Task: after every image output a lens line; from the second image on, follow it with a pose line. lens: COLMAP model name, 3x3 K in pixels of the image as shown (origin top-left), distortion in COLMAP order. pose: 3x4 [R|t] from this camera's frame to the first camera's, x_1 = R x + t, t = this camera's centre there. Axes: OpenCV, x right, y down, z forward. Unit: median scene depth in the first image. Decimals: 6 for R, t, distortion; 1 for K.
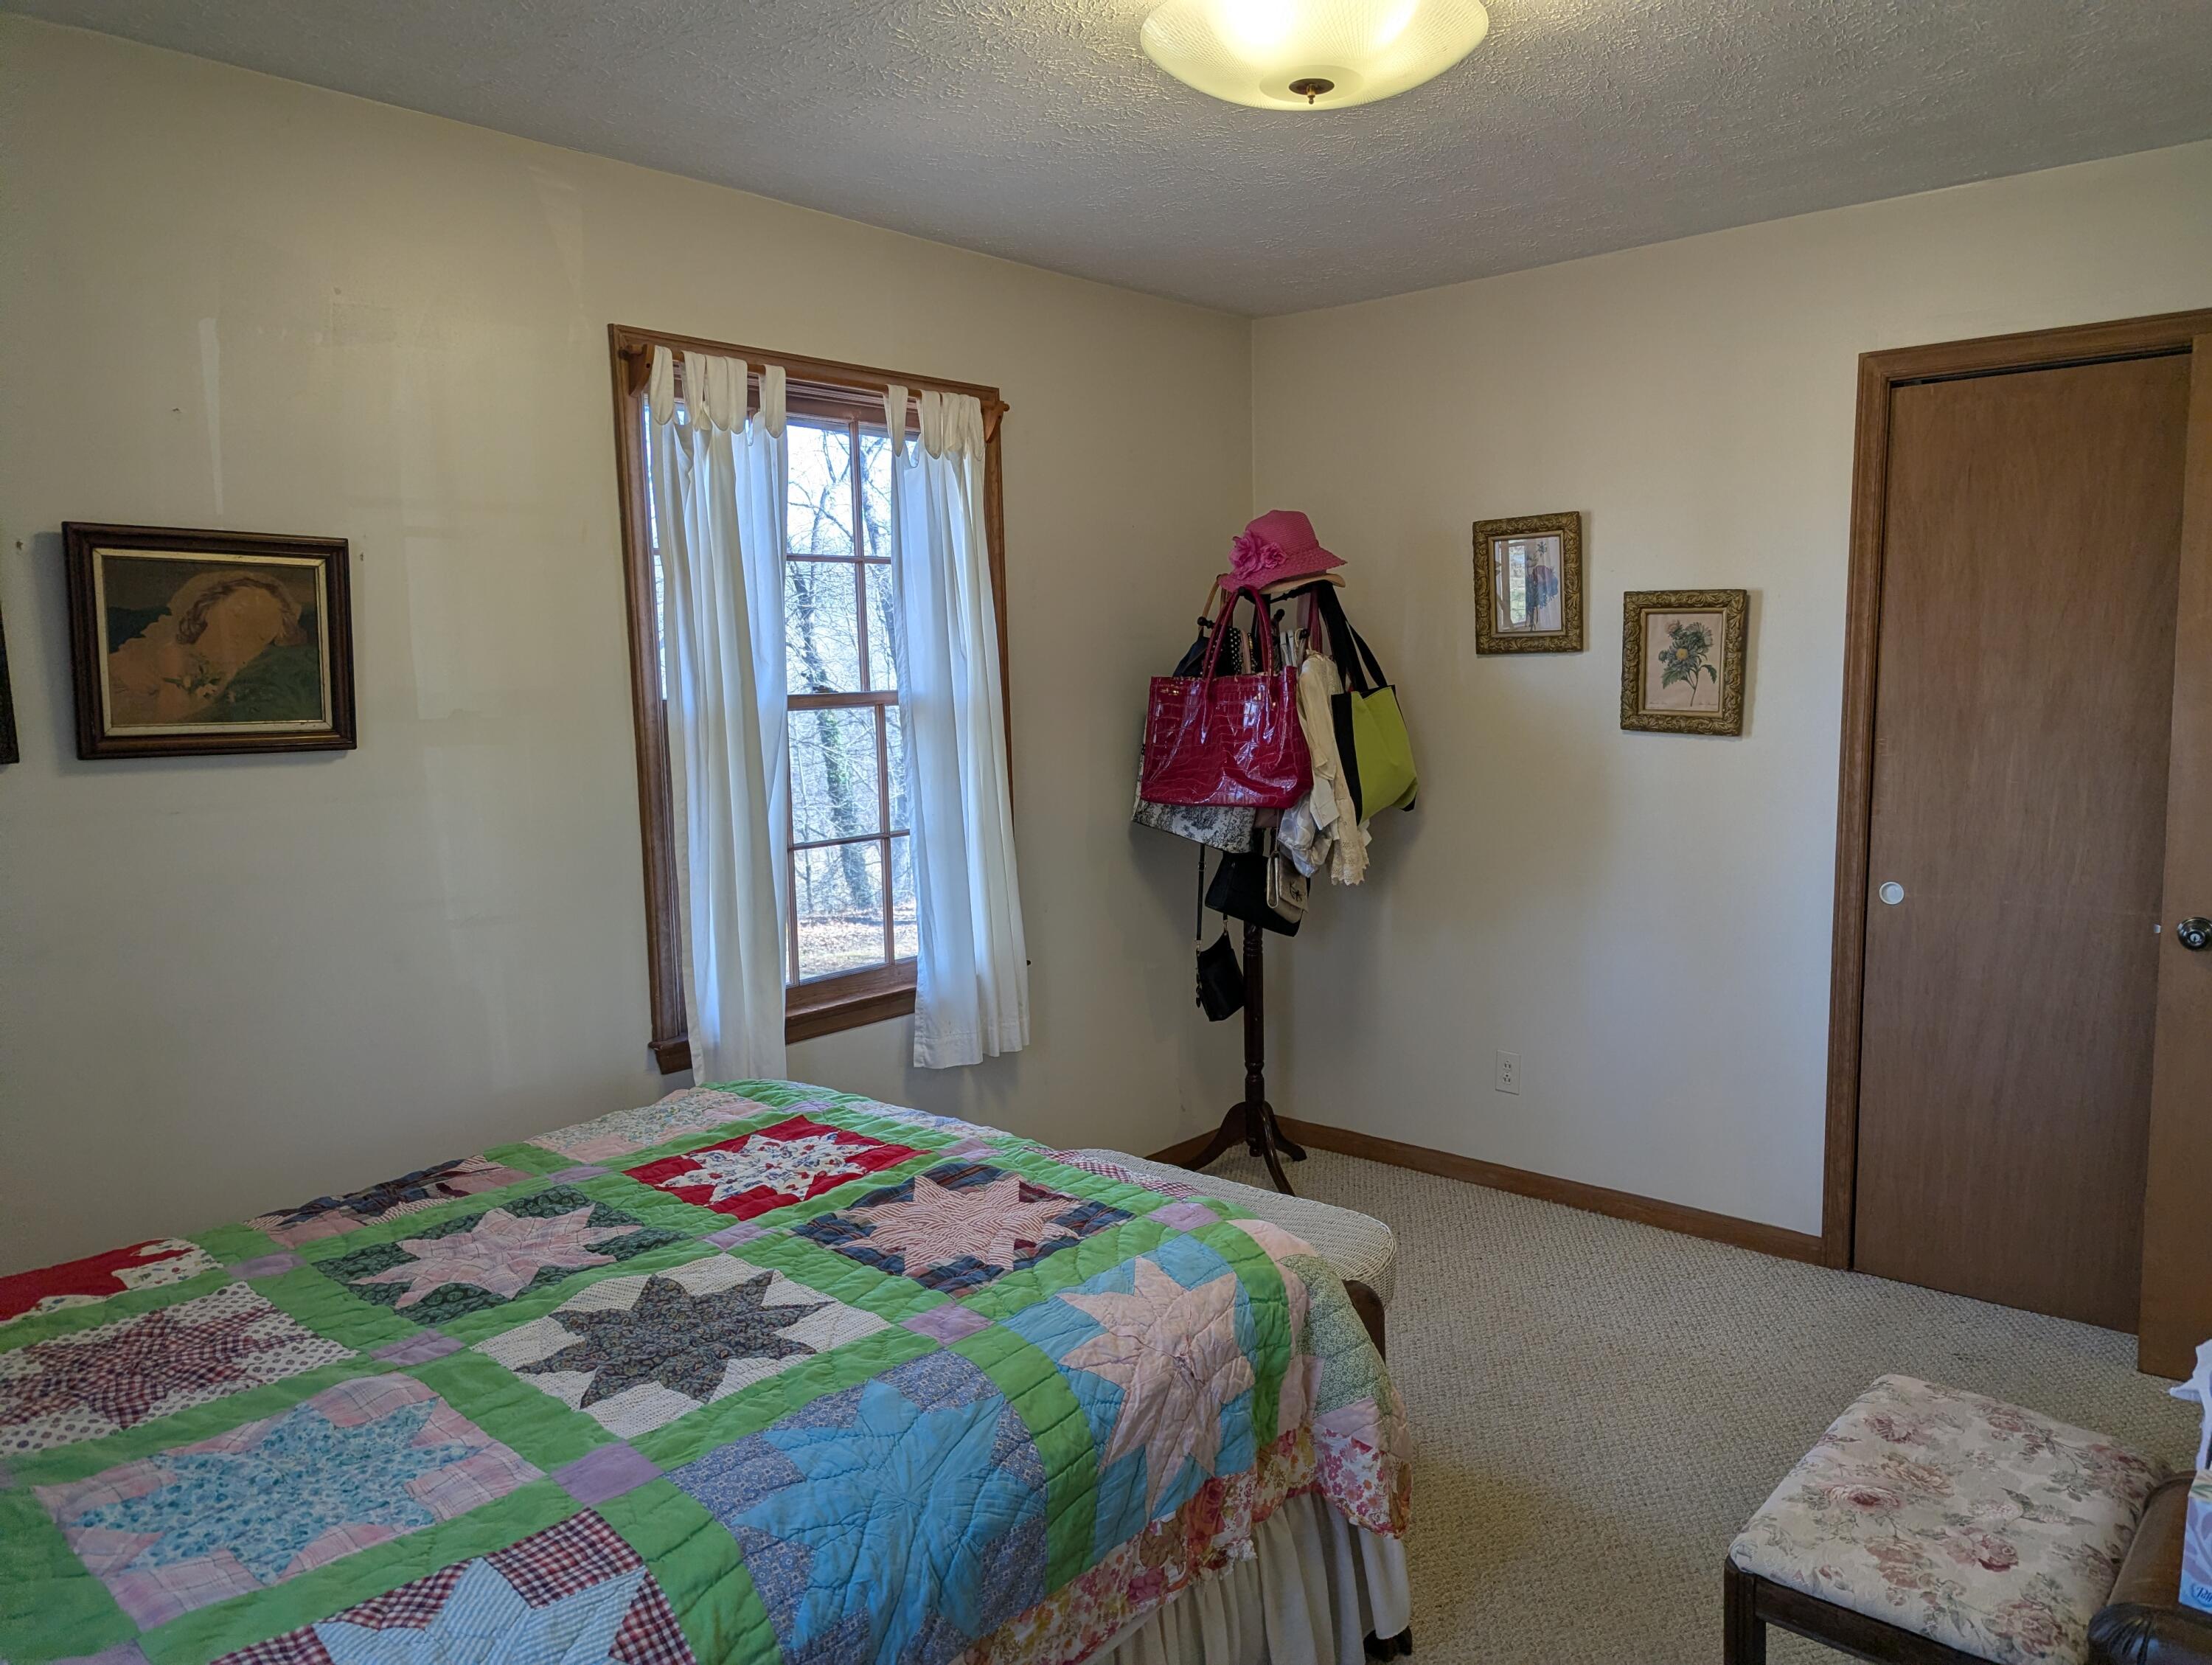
lens RADIAL K [[1572.8, 0, 1131.5], [0, 1572.8, 847.8], [0, 0, 1]] dist [0.078457, -0.059487]
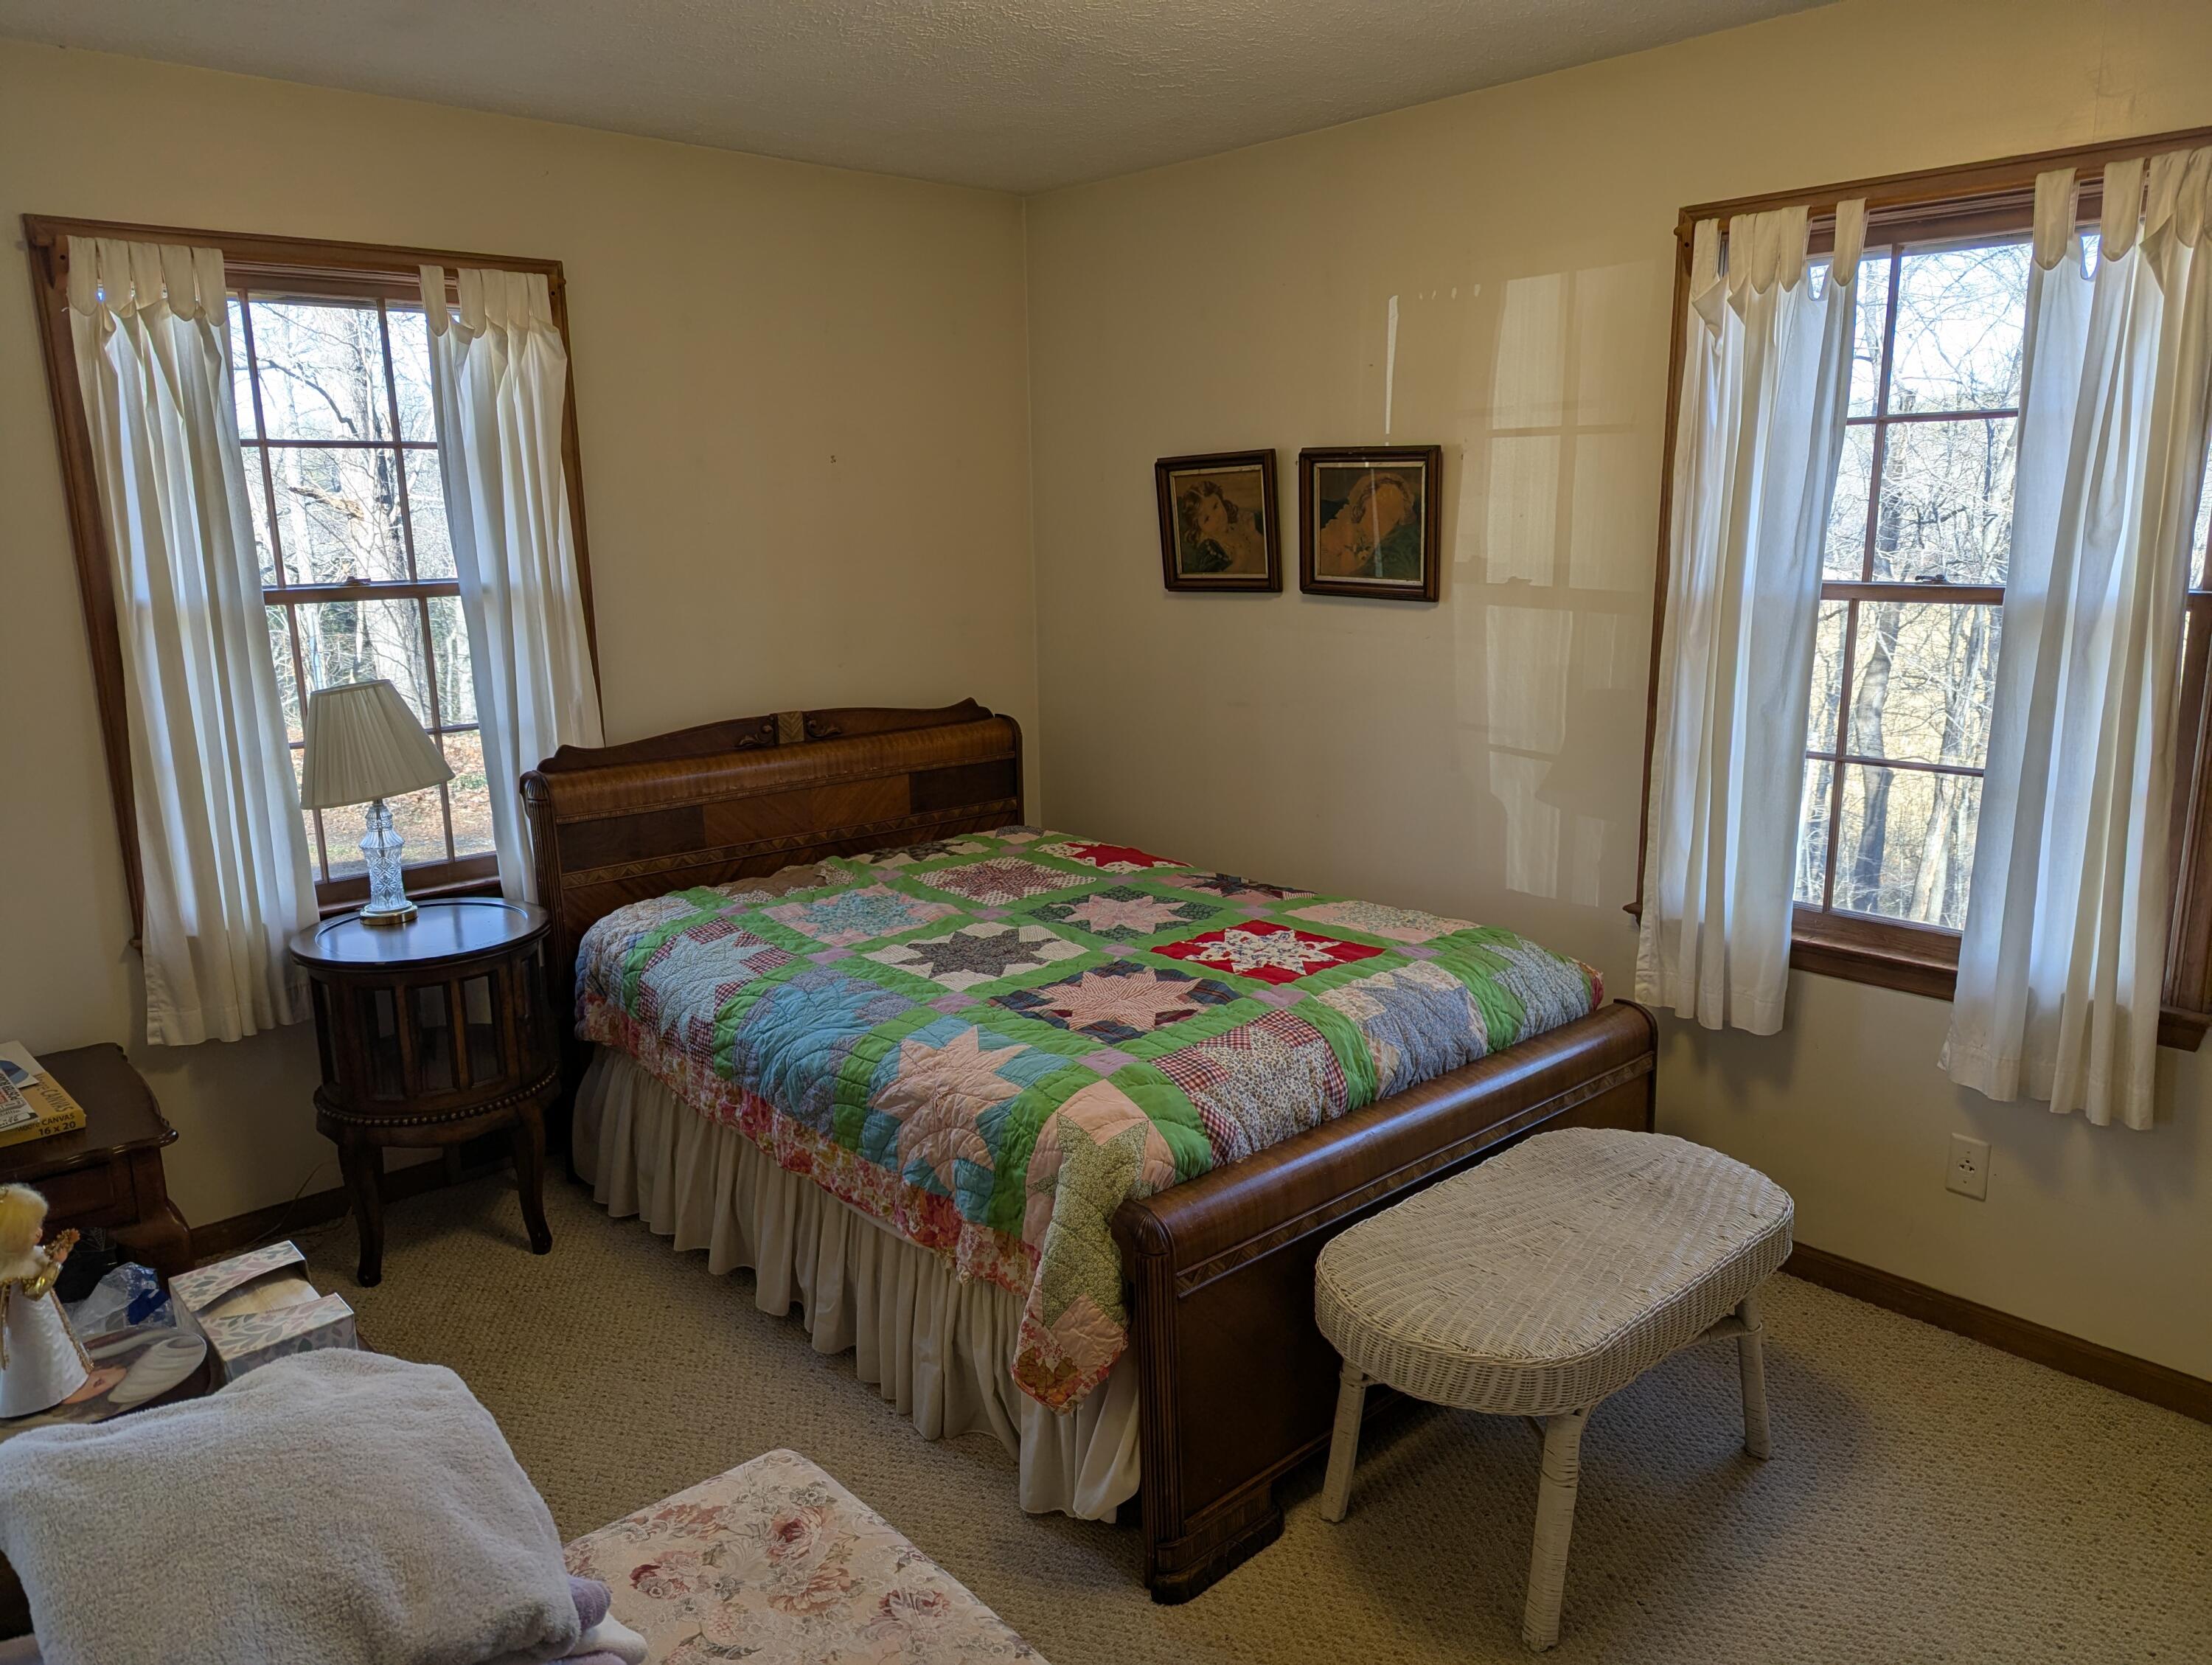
lens RADIAL K [[1572.8, 0, 1131.5], [0, 1572.8, 847.8], [0, 0, 1]] dist [0.078457, -0.059487]
pose [[-0.112157, 0.234816, -0.965548, 0.981863], [-0.109945, 0.962780, 0.246914, -0.180211], [0.987589, 0.133850, -0.082166, 0.966986]]
